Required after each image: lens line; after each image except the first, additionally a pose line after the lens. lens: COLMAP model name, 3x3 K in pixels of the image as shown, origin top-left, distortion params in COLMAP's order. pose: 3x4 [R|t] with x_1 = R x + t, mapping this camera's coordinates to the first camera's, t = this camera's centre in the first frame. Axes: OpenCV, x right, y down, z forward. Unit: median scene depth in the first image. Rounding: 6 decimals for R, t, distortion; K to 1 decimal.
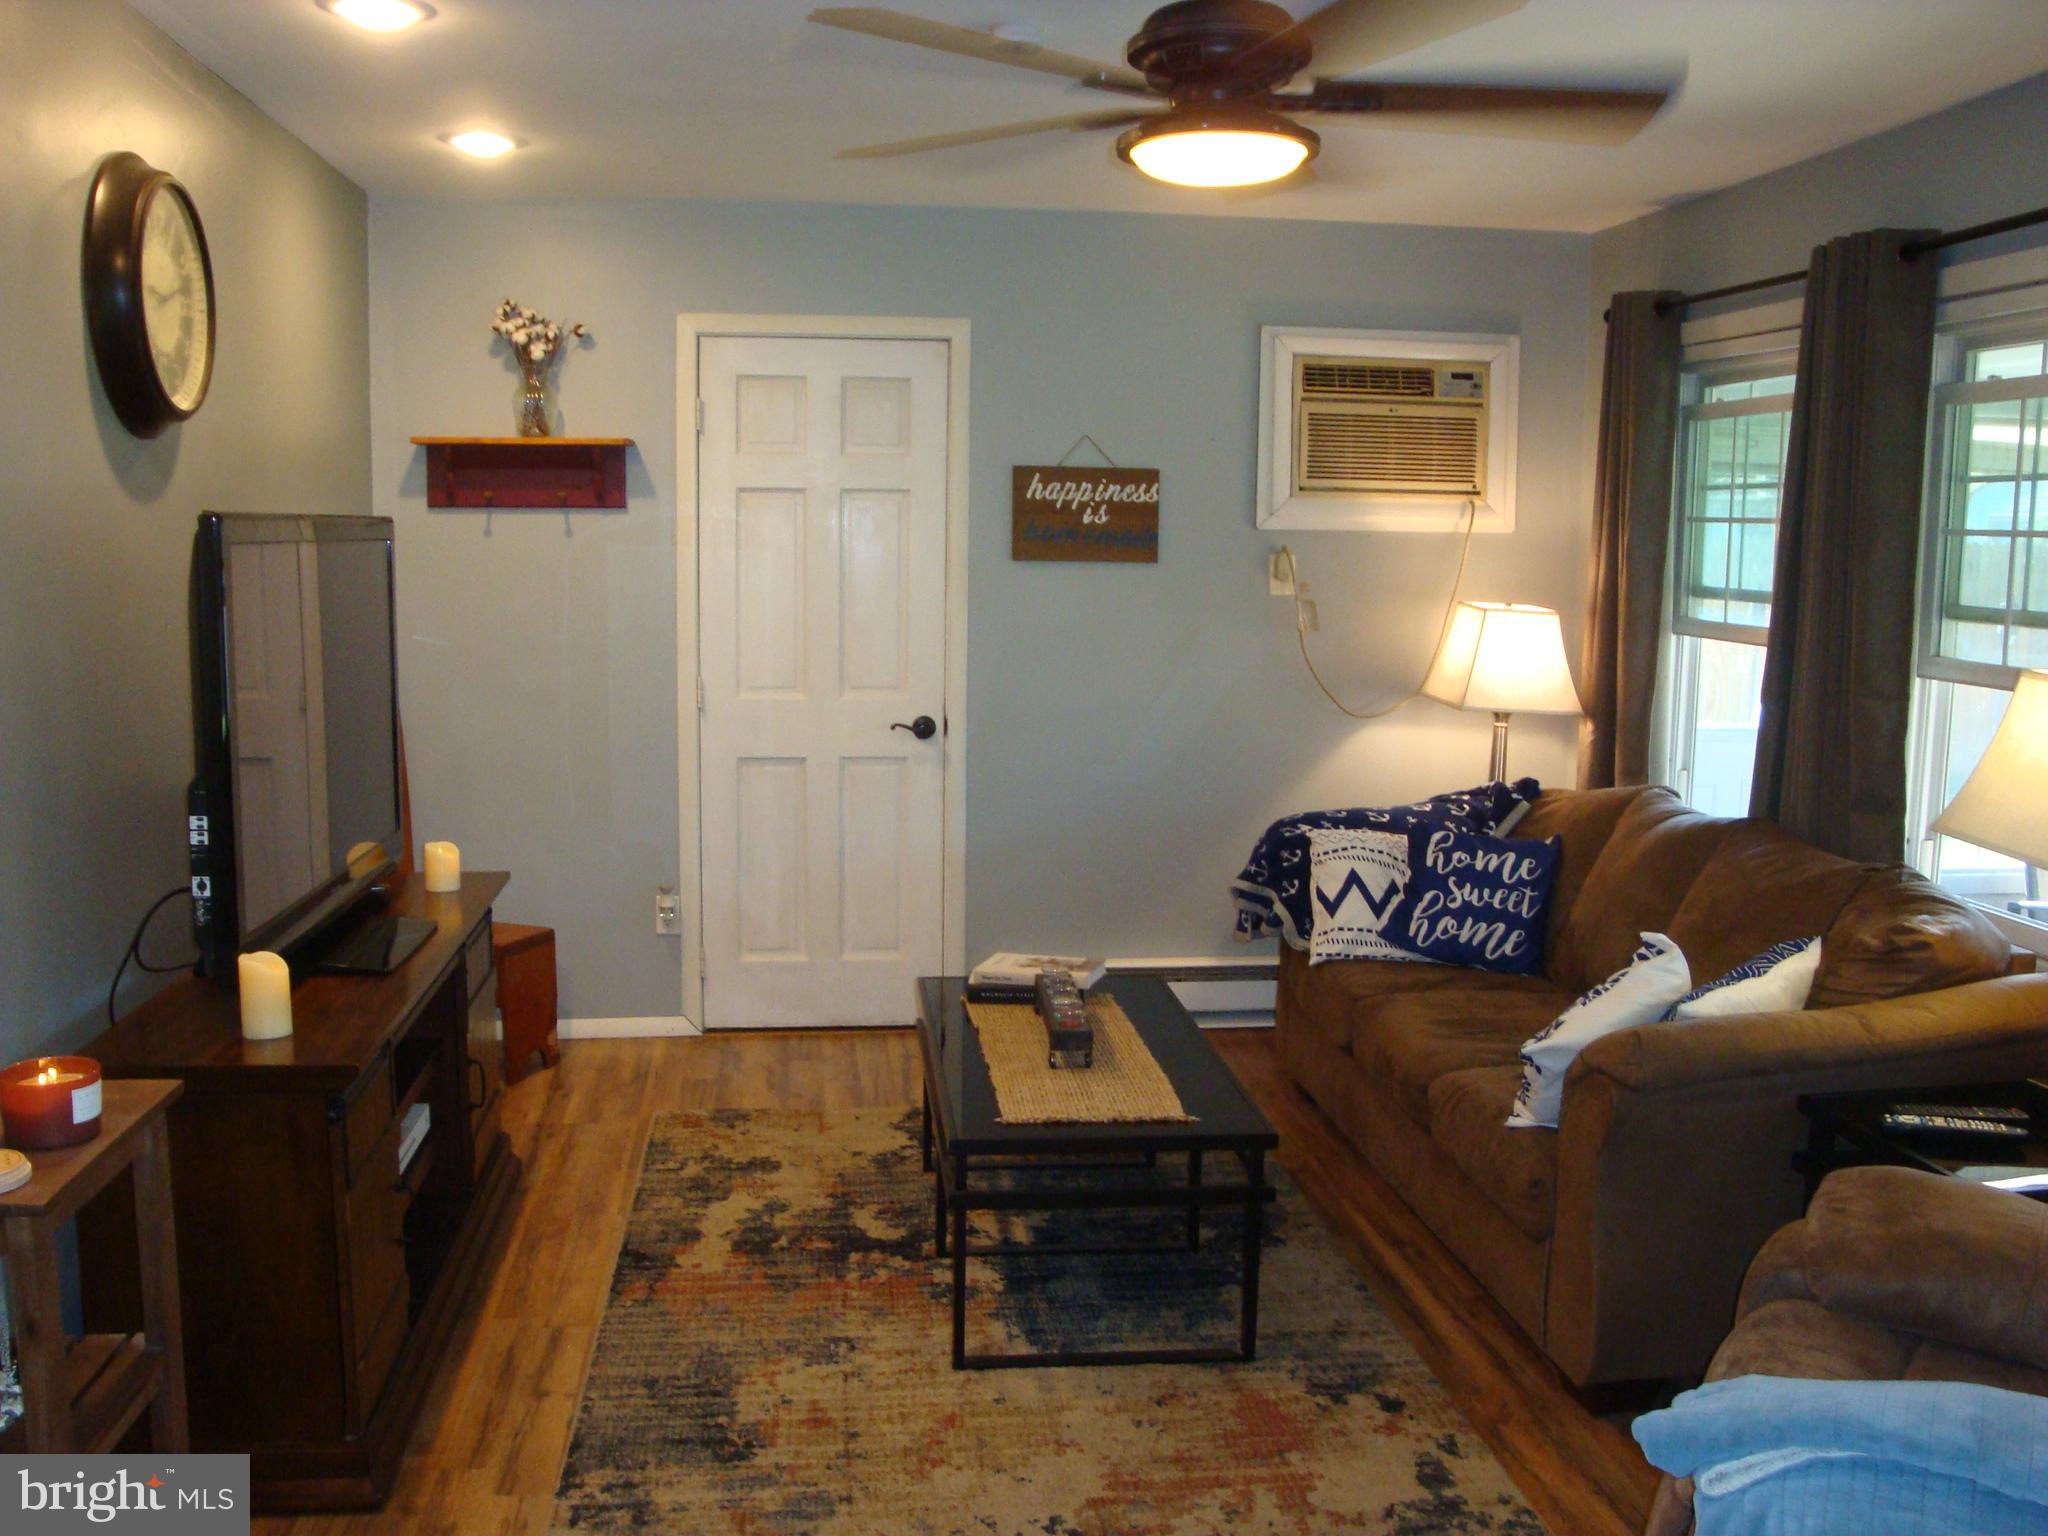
lens RADIAL K [[1882.6, 0, 1048.3], [0, 1882.6, 773.0], [0, 0, 1]] dist [-0.096124, 0.000000]
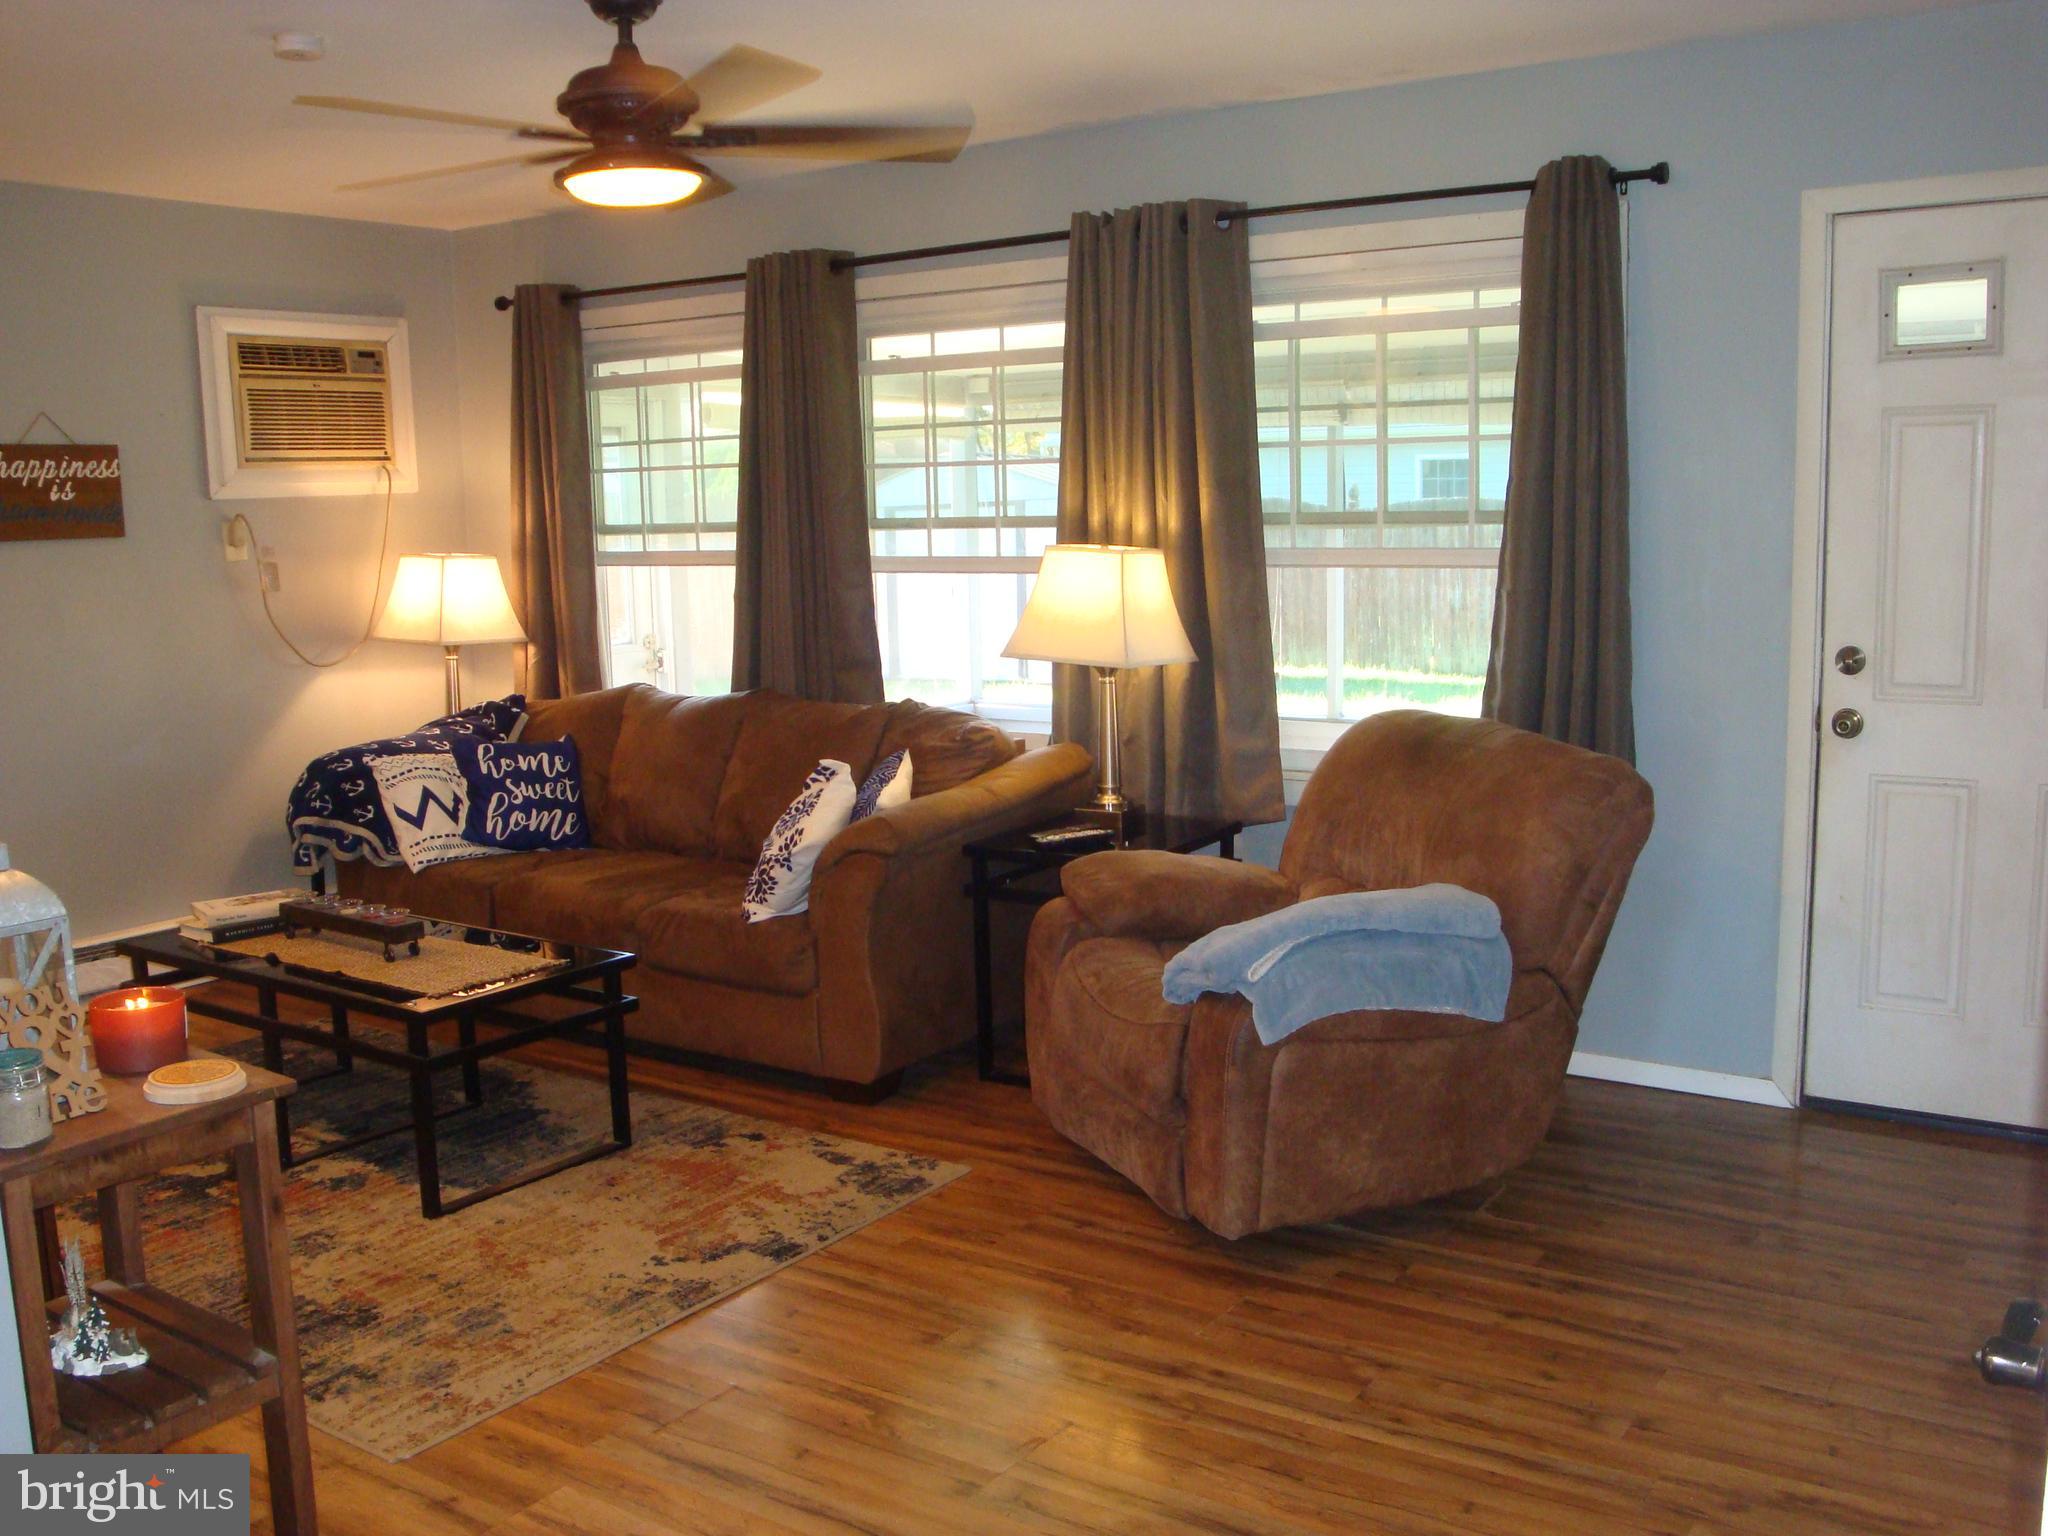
lens RADIAL K [[1882.6, 0, 1018.1], [0, 1882.6, 767.8], [0, 0, 1]] dist [-0.096124, 0.000000]
pose [[0.665989, -0.137565, 0.733167, -0.419455], [0.134040, 0.988920, 0.063794, 0.016166], [-0.733820, 0.055787, 0.677049, -0.029616]]
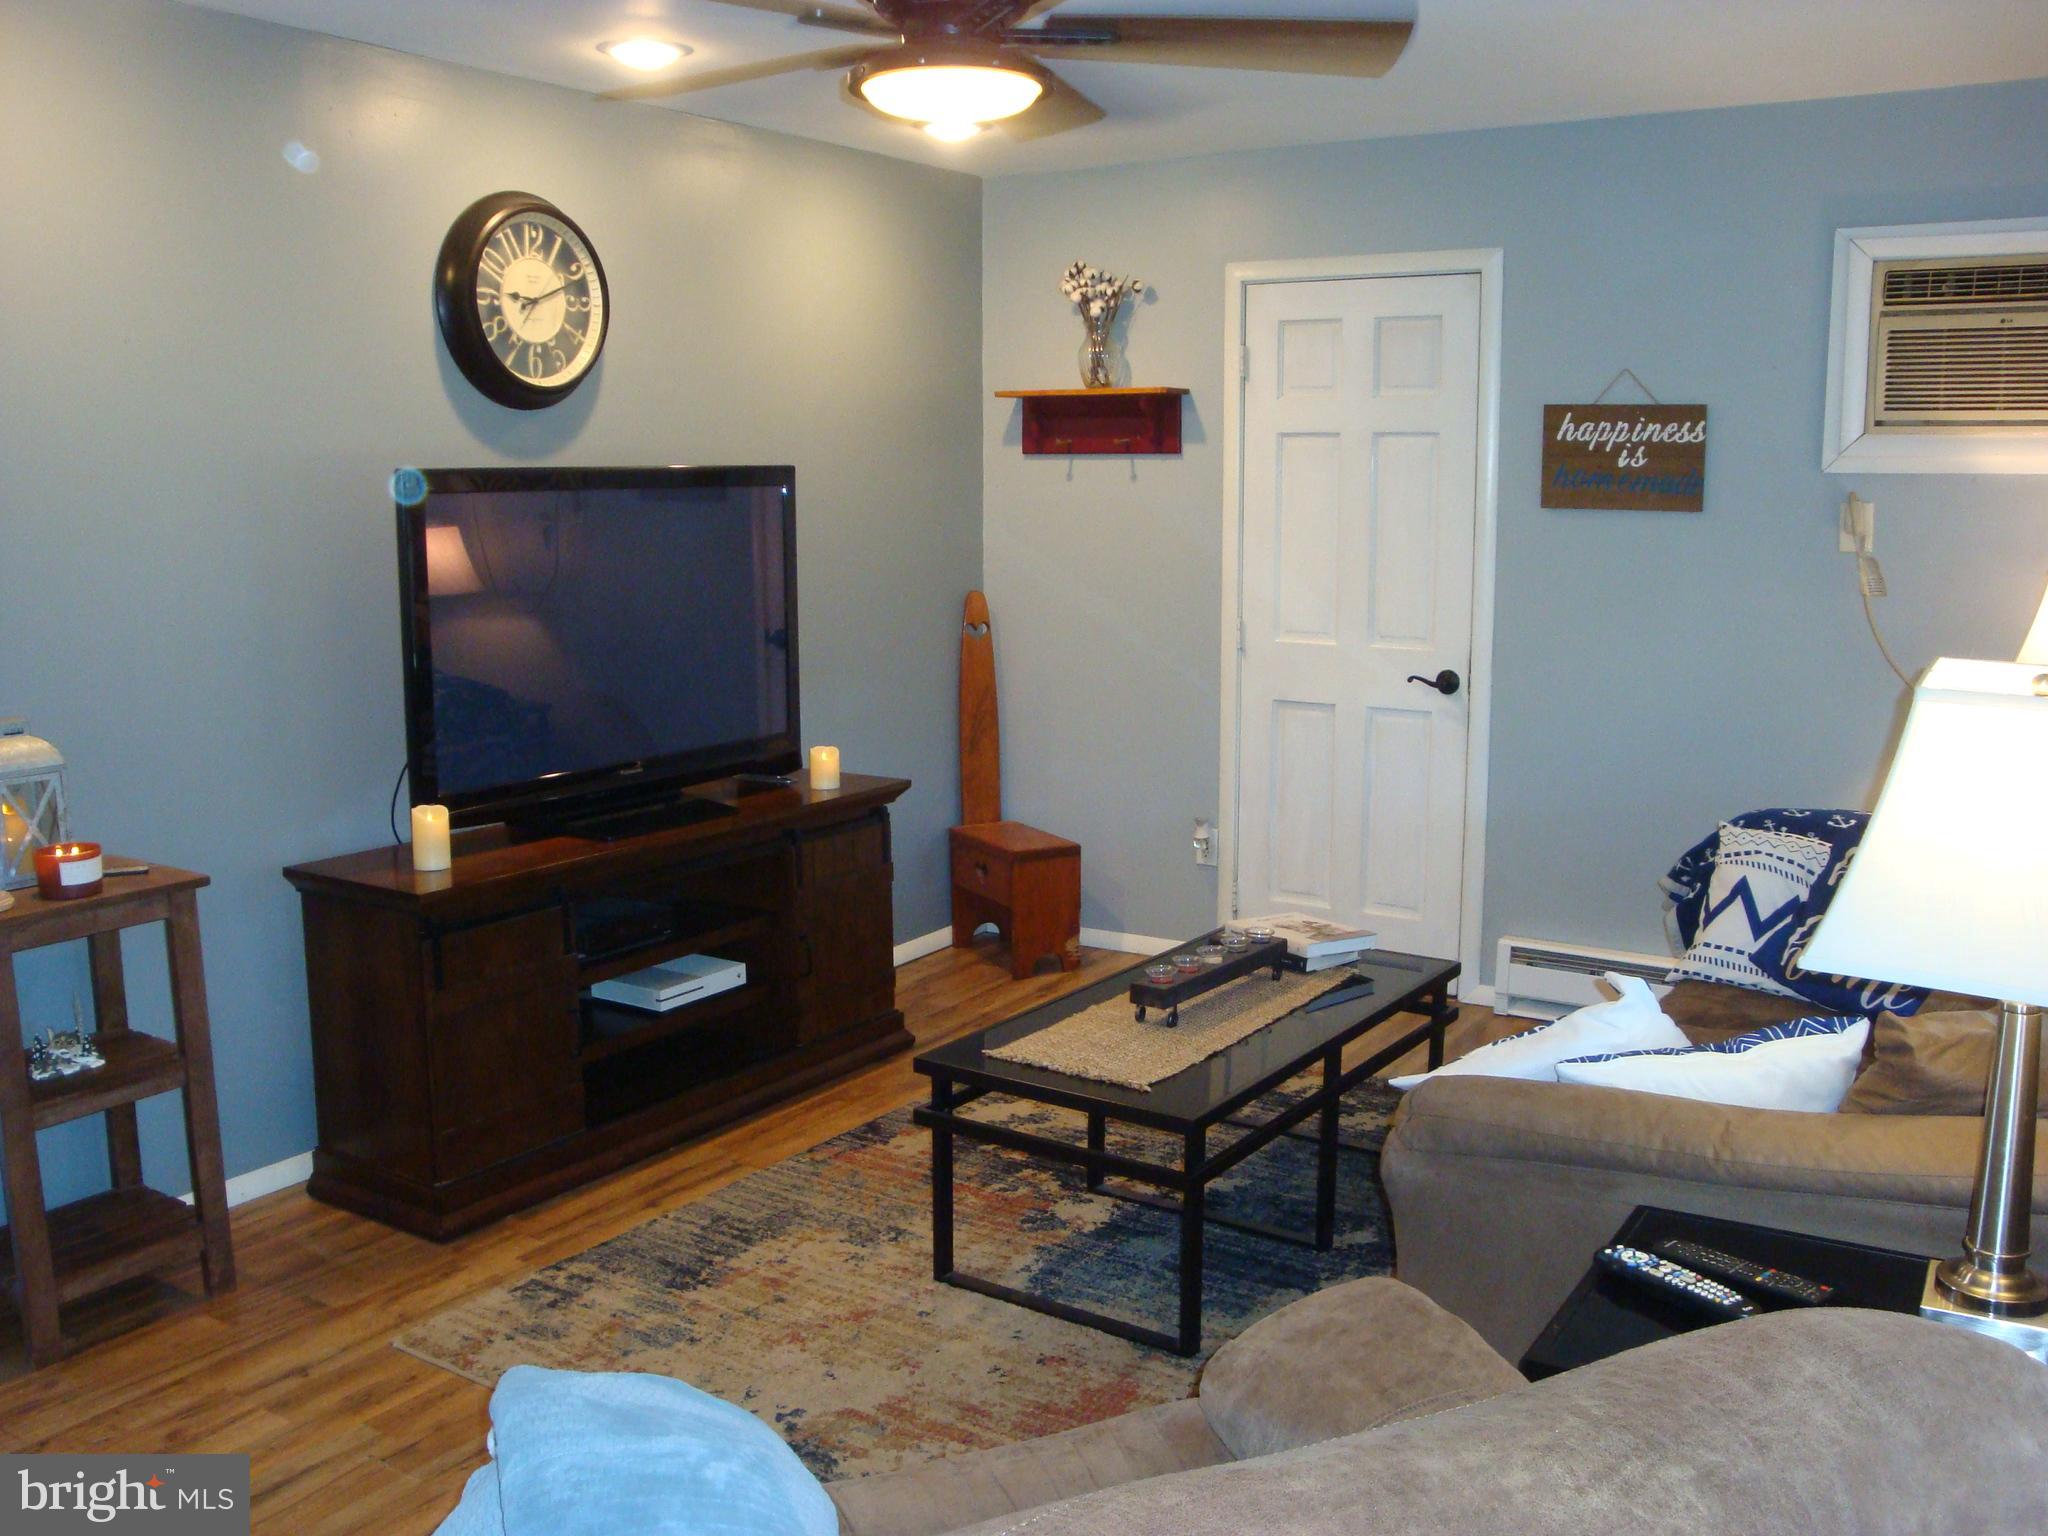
lens RADIAL K [[1882.6, 0, 1040.0], [0, 1882.6, 765.5], [0, 0, 1]] dist [-0.096124, 0.000000]
pose [[0.761016, 0.090443, -0.642398, 0.444030], [-0.075971, 0.995845, 0.050206, -0.016142], [0.644270, 0.010596, 0.764725, 0.162666]]
